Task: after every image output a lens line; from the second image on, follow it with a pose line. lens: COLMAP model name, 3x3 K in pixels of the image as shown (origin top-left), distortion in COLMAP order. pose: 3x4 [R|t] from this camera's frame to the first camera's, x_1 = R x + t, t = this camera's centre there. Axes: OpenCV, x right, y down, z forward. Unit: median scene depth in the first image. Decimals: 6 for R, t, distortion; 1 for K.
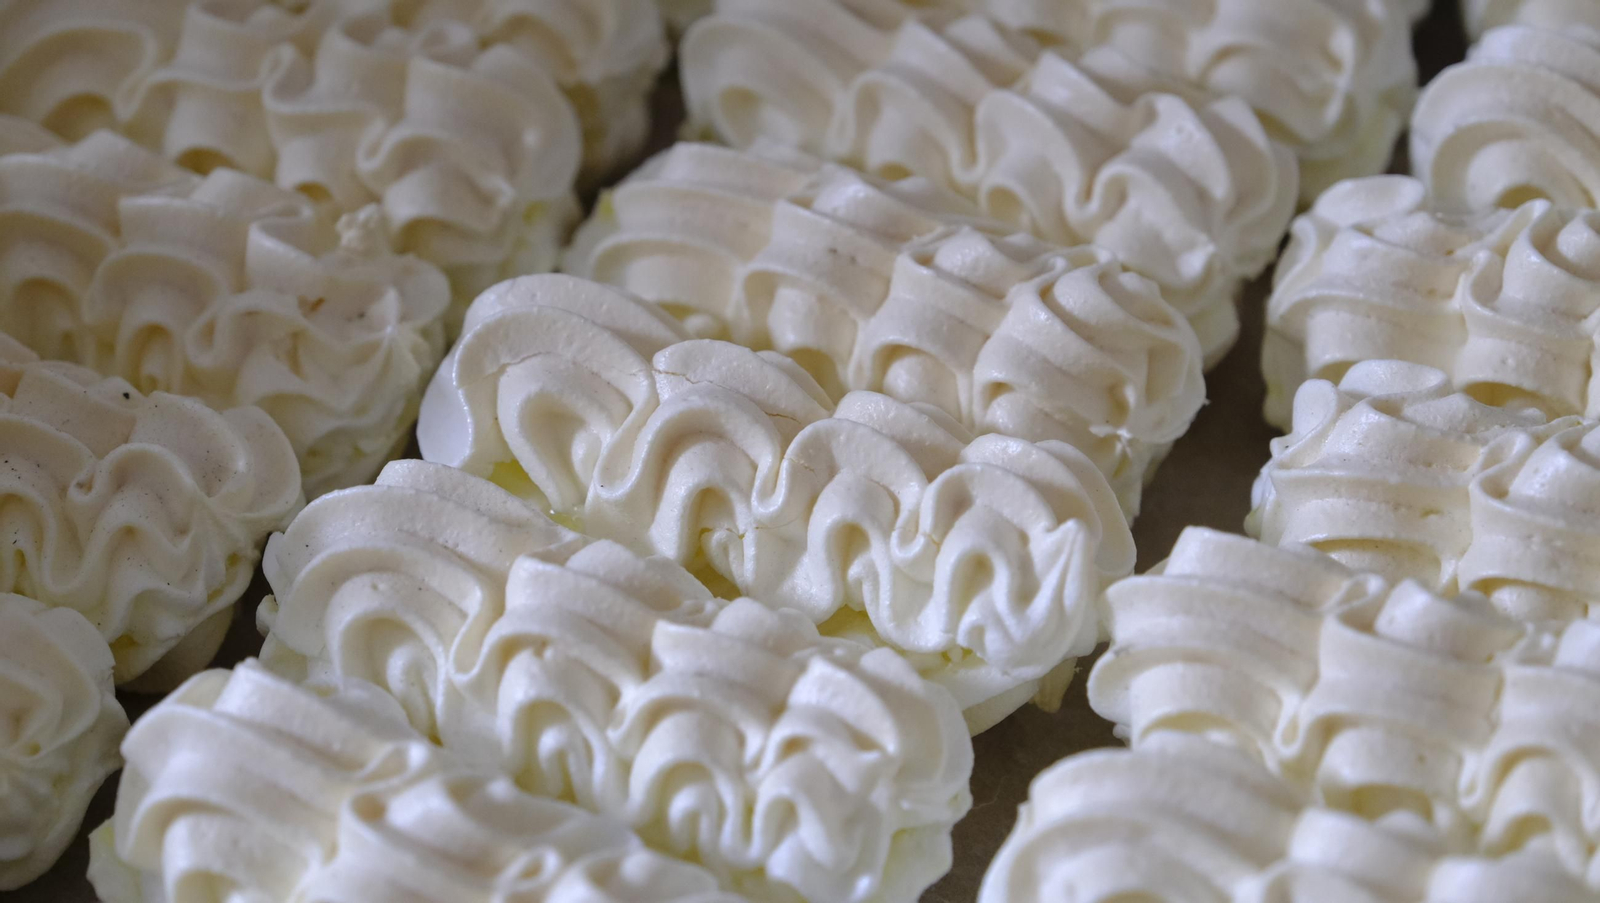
lens RADIAL K [[3935.4, 0, 799.2], [0, 3935.4, 450.7], [0, 0, 1]] dist [-0.020140, 0.000000]
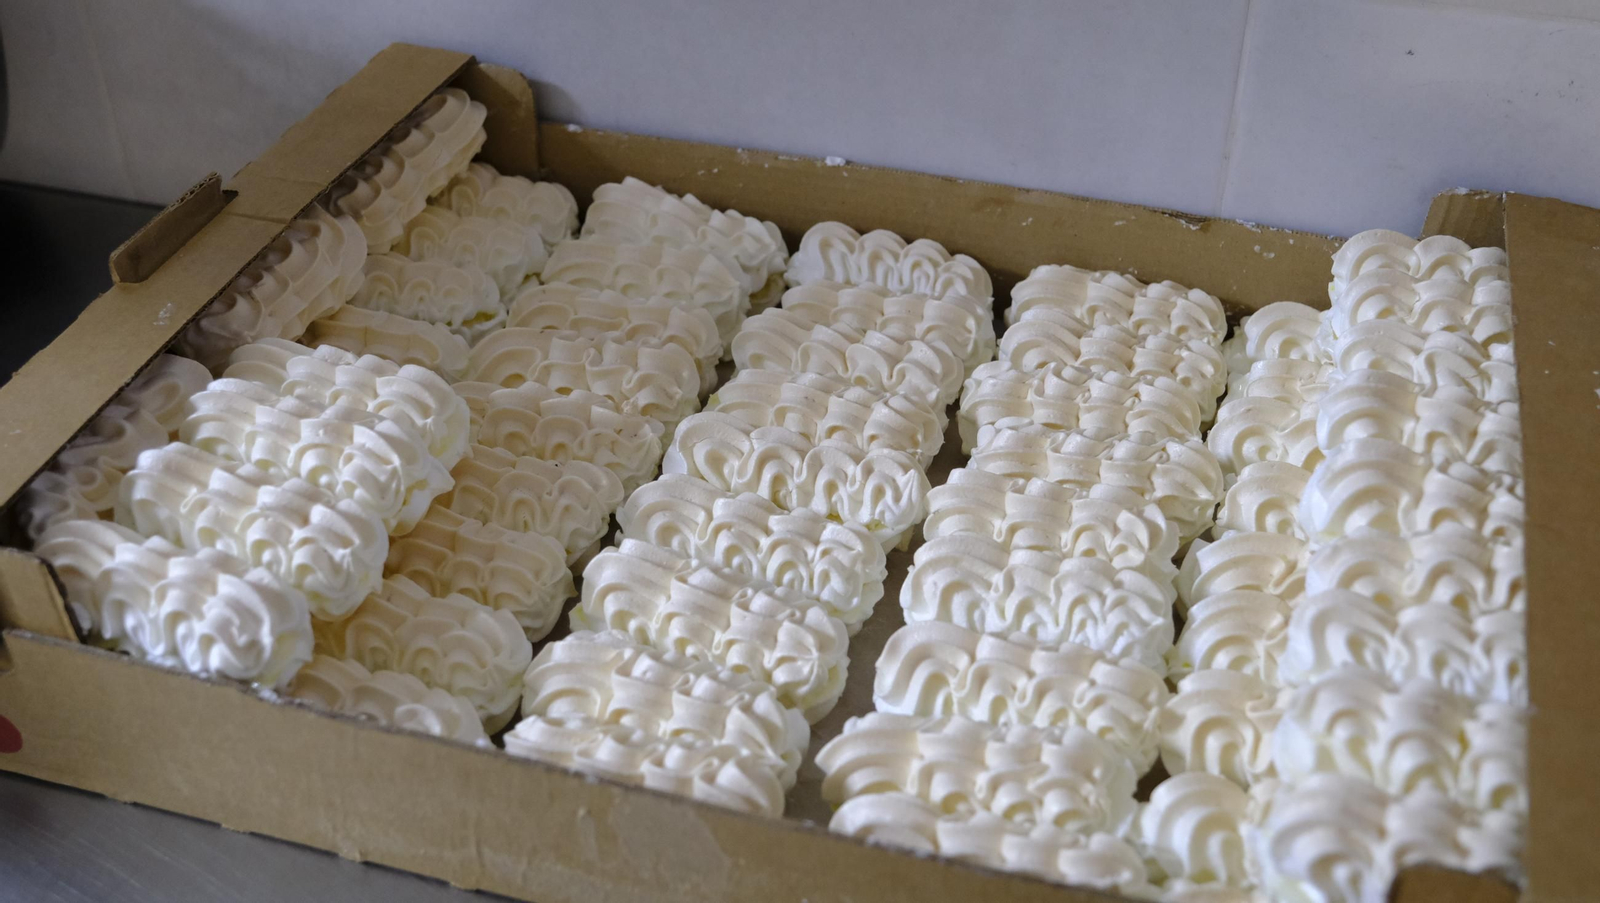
lens RADIAL K [[1838.5, 0, 800.9], [0, 1838.5, 452.2], [0, 0, 1]] dist [0.012328, 0.000000]
pose [[0.988777, -0.080423, 0.125904, -0.164331], [0.099895, 0.982549, -0.156905, 0.193414], [-0.111088, 0.167721, 0.979556, -0.259431]]
